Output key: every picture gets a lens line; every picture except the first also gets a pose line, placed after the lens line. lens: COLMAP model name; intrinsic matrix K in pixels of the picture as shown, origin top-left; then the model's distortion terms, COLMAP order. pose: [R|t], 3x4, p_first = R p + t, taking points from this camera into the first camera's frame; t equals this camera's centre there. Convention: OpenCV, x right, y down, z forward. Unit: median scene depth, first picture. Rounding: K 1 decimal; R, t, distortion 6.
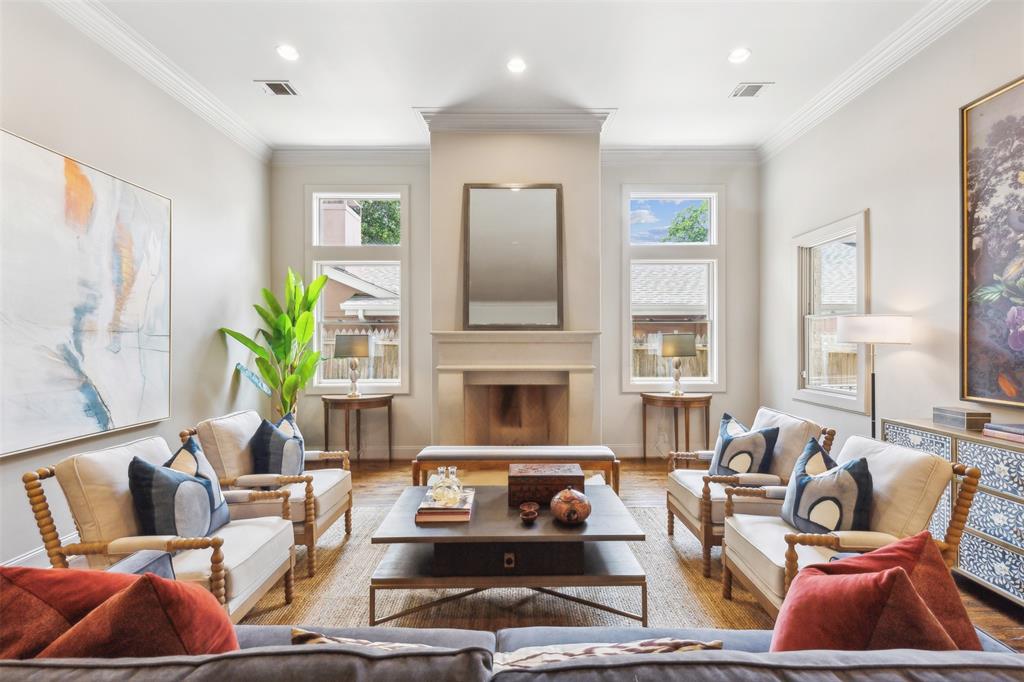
lens RADIAL K [[457.7, 0, 514.3], [0, 457.7, 332.8], [0, 0, 1]] dist [0.002395, 0.000050]
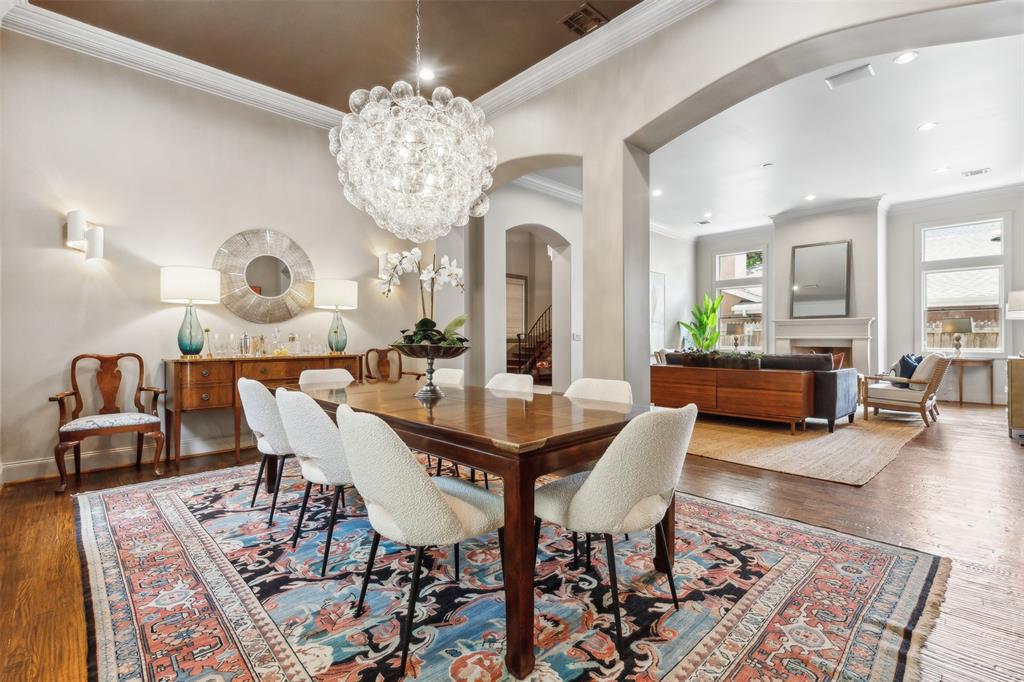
lens RADIAL K [[467.0, 0, 513.8], [0, 467.0, 346.0], [0, 0, 1]] dist [0.003210, -0.000447]
pose [[0.688135, 0.011824, -0.725486, 0.552159], [0.006863, 0.999716, 0.022803, 0.058163], [0.725550, -0.020671, 0.687859, -1.329595]]
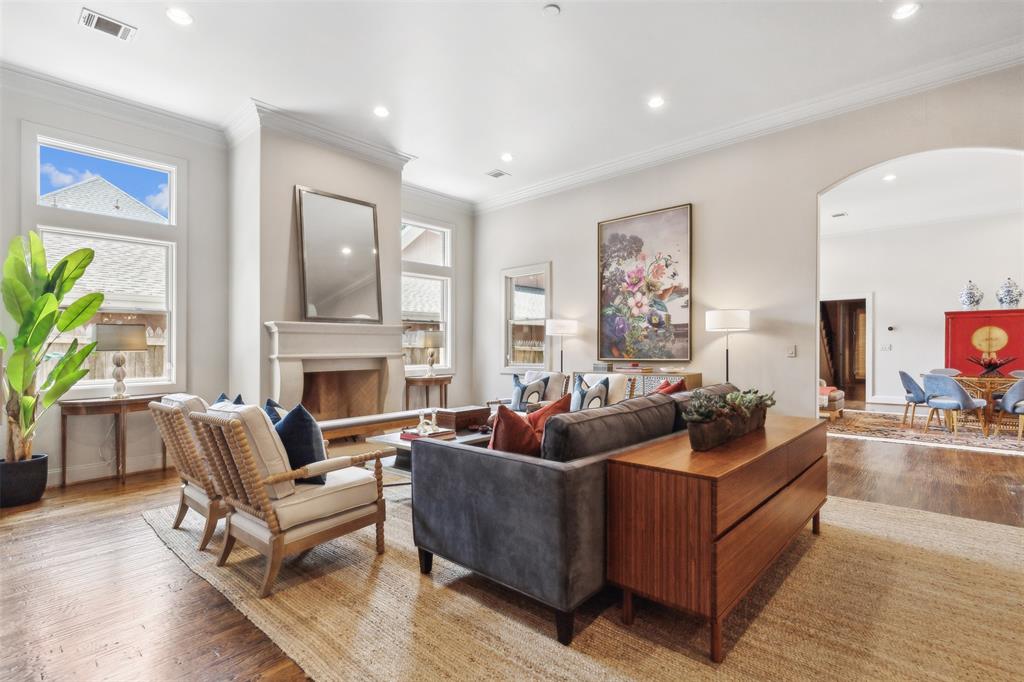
lens RADIAL K [[467.0, 0, 513.8], [0, 467.0, 346.0], [0, 0, 1]] dist [0.003210, -0.000447]
pose [[0.682959, -0.004082, 0.730445, -0.570664], [-0.002861, 0.999962, 0.008264, 0.040840], [-0.730451, -0.007734, 0.682921, -0.124616]]
